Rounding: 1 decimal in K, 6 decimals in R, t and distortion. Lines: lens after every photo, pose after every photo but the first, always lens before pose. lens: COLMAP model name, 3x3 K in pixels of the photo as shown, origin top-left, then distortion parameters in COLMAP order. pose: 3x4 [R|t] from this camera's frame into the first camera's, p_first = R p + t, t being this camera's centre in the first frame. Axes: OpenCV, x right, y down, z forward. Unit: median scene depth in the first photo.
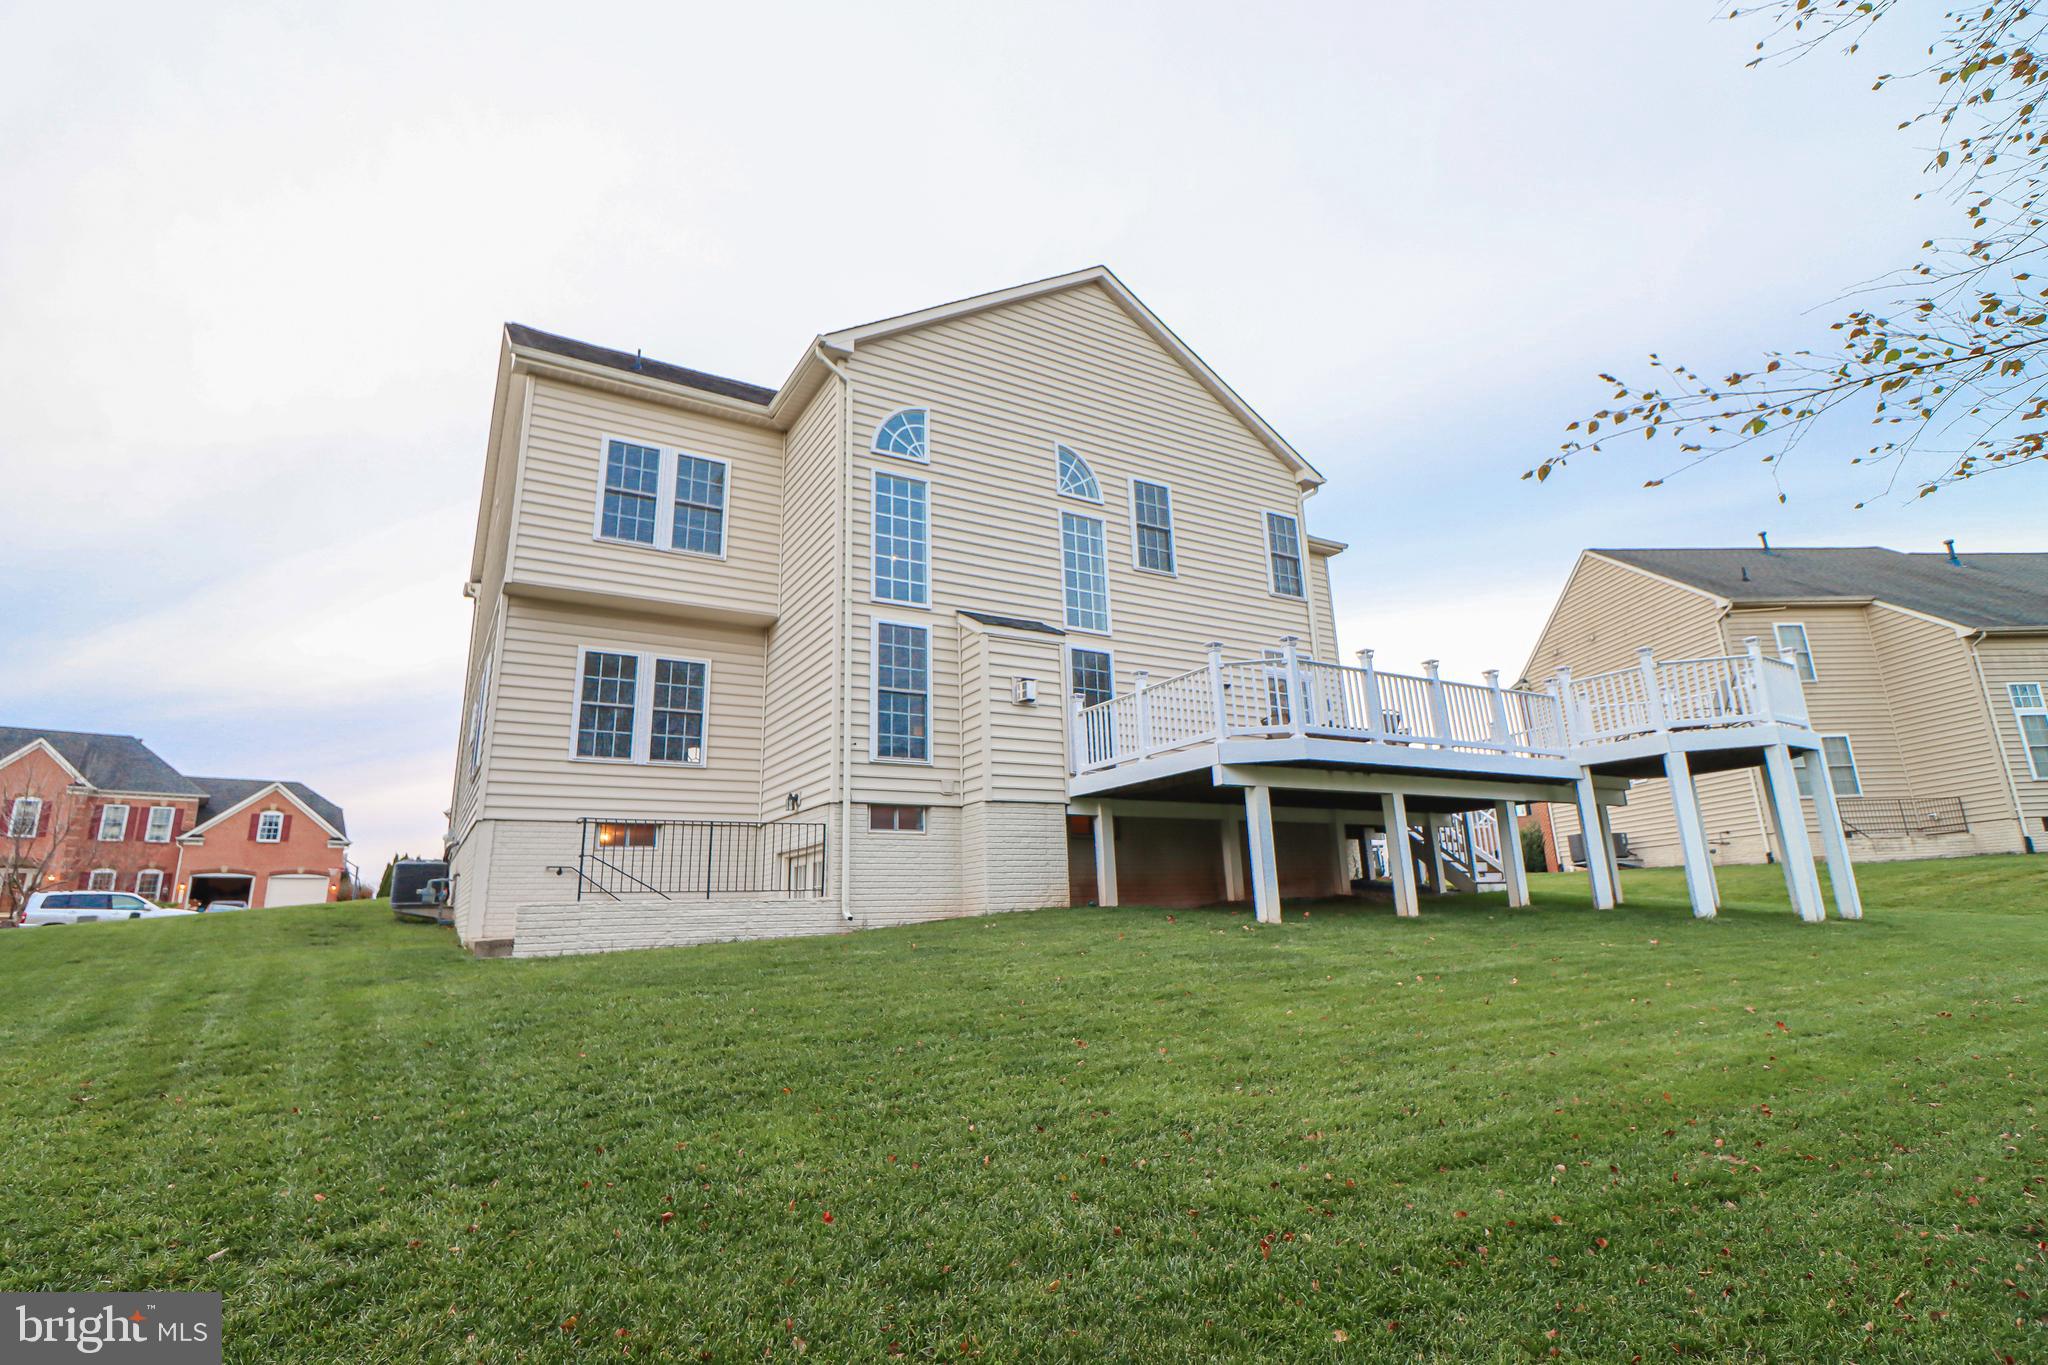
lens RADIAL K [[943.4, 0, 1027.9], [0, 943.4, 683.0], [0, 0, 1]] dist [-0.020247, -0.001005]
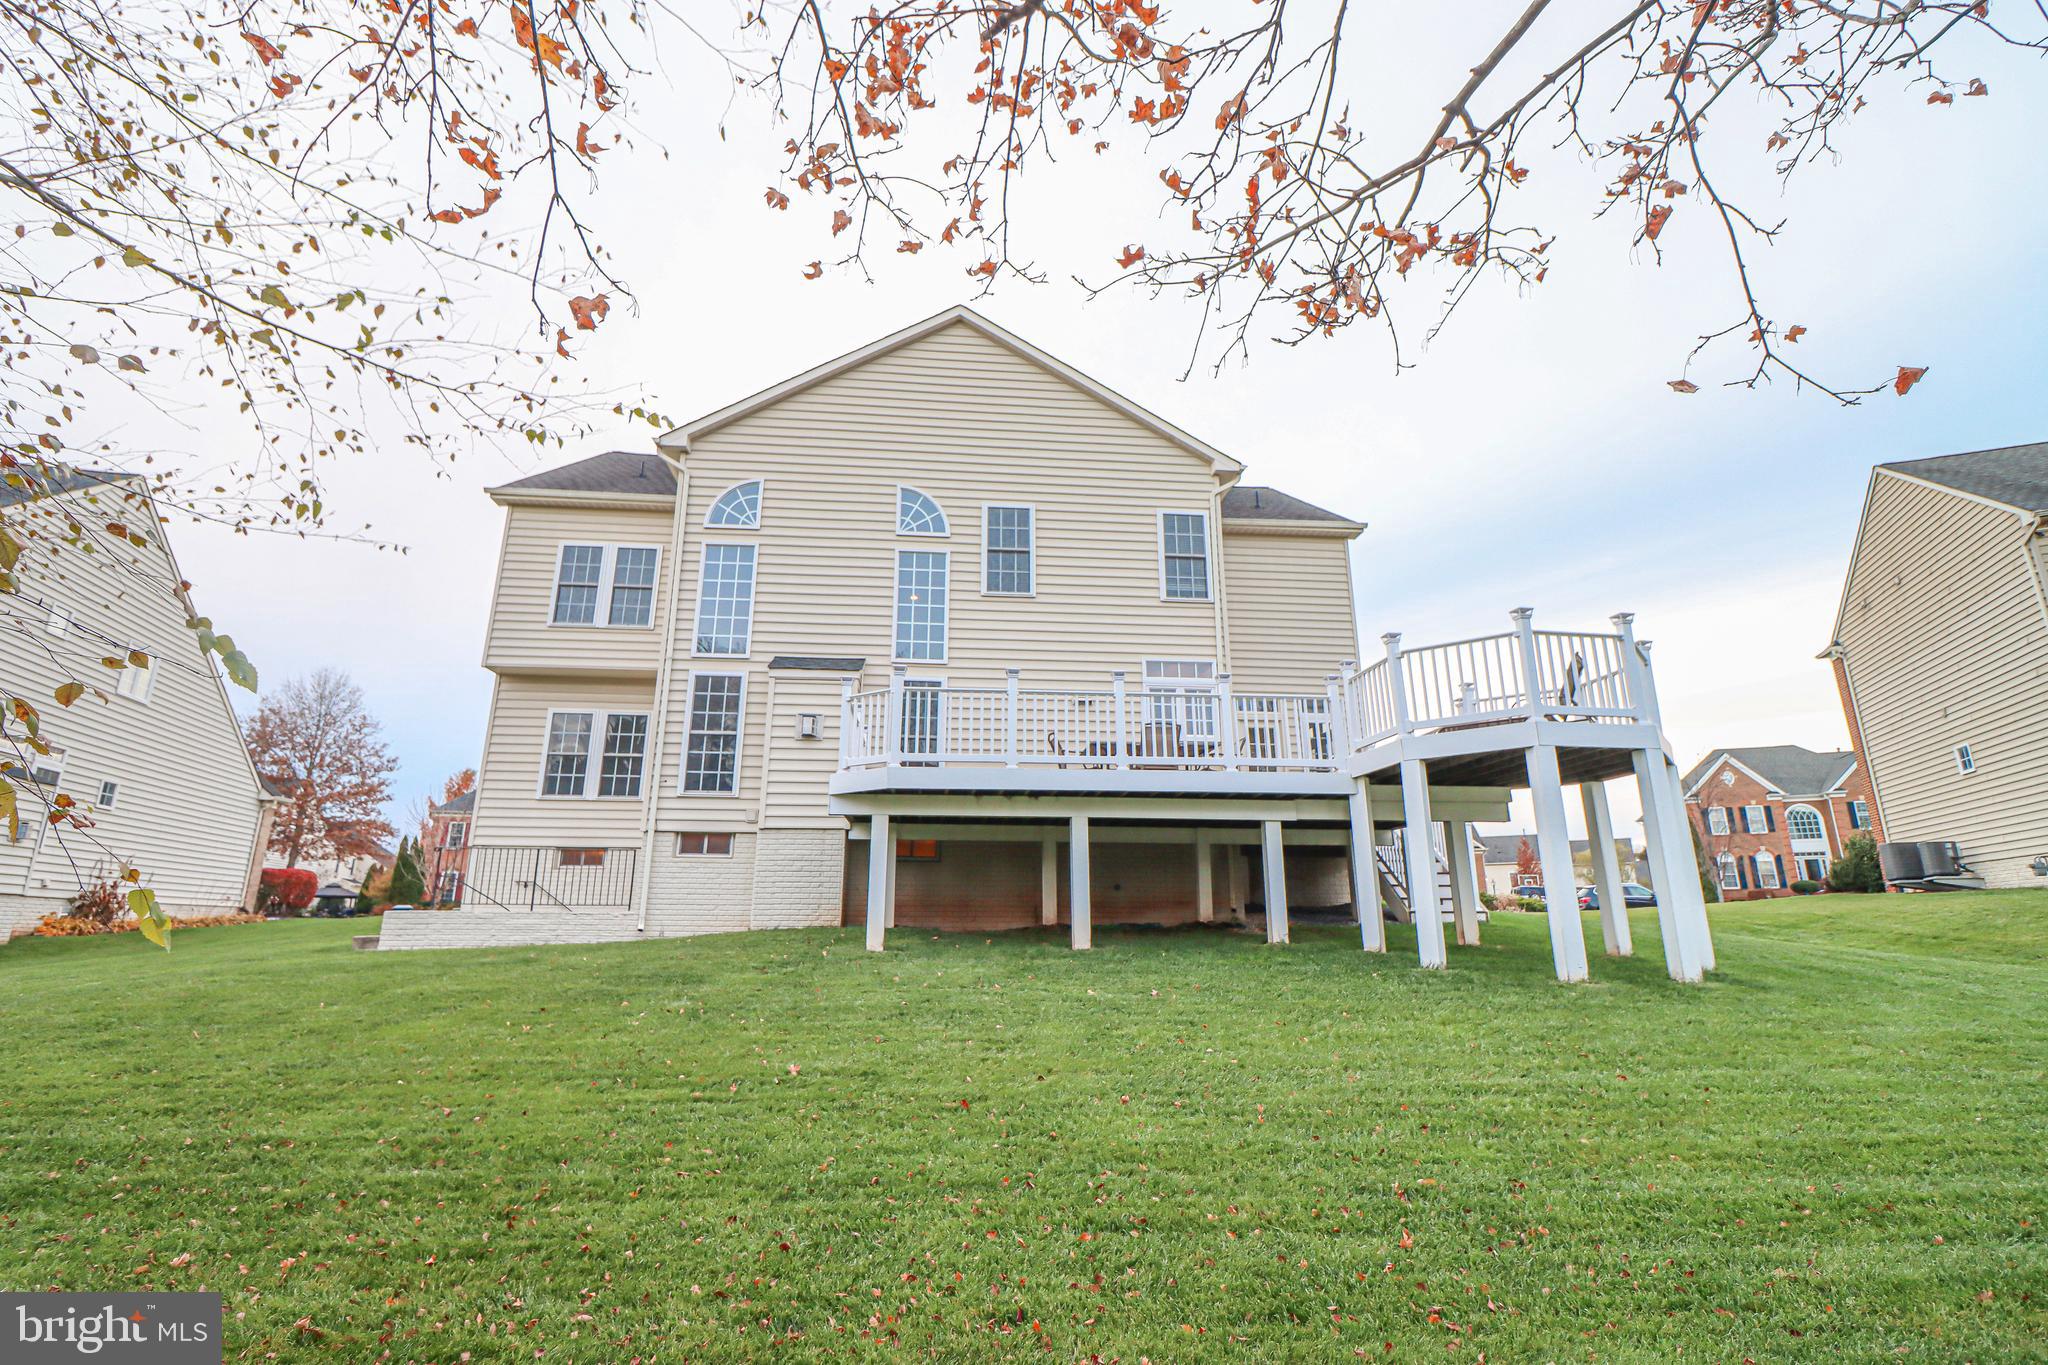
lens RADIAL K [[943.4, 0, 1037.8], [0, 943.4, 669.3], [0, 0, 1]] dist [-0.020247, -0.001005]
pose [[0.909558, -0.080291, -0.407748, 0.648087], [0.071120, 0.996758, -0.037627, 0.002380], [0.409447, 0.005225, 0.912319, 0.104749]]
